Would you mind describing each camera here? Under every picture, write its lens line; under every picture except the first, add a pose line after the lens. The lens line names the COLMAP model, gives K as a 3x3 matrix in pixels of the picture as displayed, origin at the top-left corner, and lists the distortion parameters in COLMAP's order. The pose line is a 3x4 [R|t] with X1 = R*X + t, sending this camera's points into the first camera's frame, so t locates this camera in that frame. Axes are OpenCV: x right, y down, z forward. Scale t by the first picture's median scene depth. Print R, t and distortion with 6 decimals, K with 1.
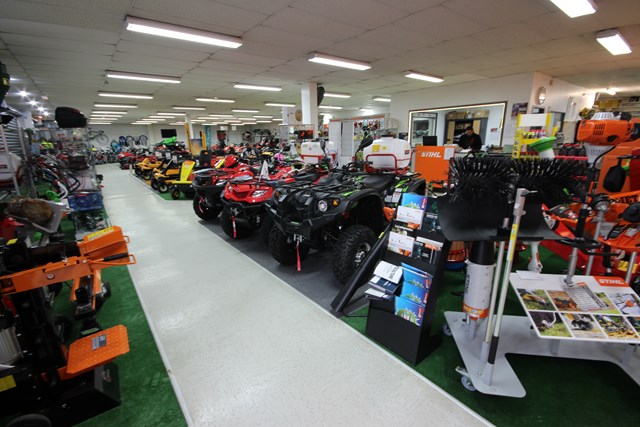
lens RADIAL K [[295.5, 0, 320.0], [0, 295.5, 213.5], [0, 0, 1]] dist [-0.000988, -0.000177]
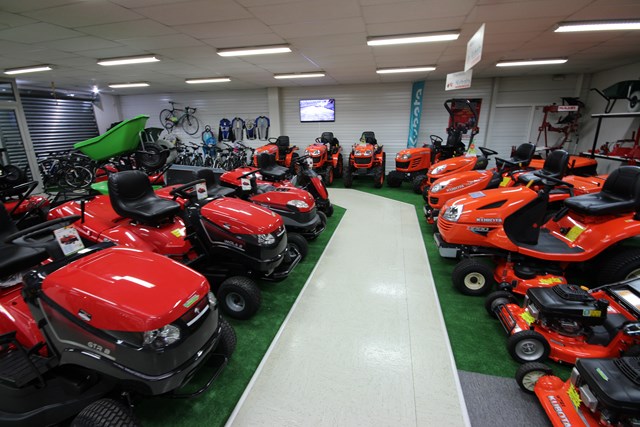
lens RADIAL K [[295.5, 0, 320.0], [0, 295.5, 213.5], [0, 0, 1]] dist [-0.000988, -0.000177]
pose [[0.622013, 0.231168, -0.748105, -0.190350], [-0.191424, 0.971329, 0.140986, -0.198282], [0.759248, 0.055510, 0.648430, 0.770554]]
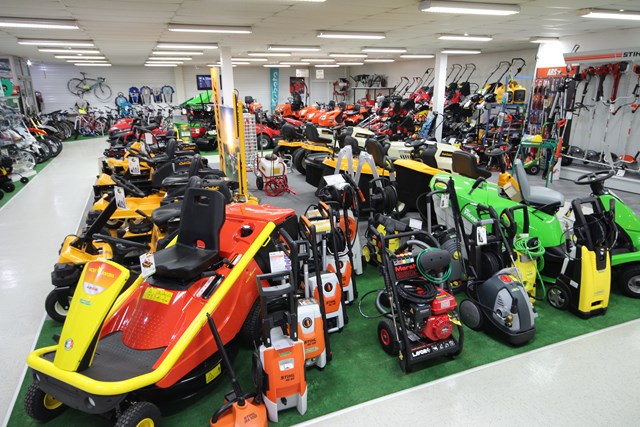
lens RADIAL K [[437.4, 0, 320.0], [0, 437.4, 213.5], [0, 0, 1]] dist [0.005661, 0.002759]
pose [[0.962510, 0.084027, -0.257904, -0.067706], [-0.073810, 0.996065, 0.049066, -0.077242], [0.261012, -0.028191, 0.964924, 0.237674]]
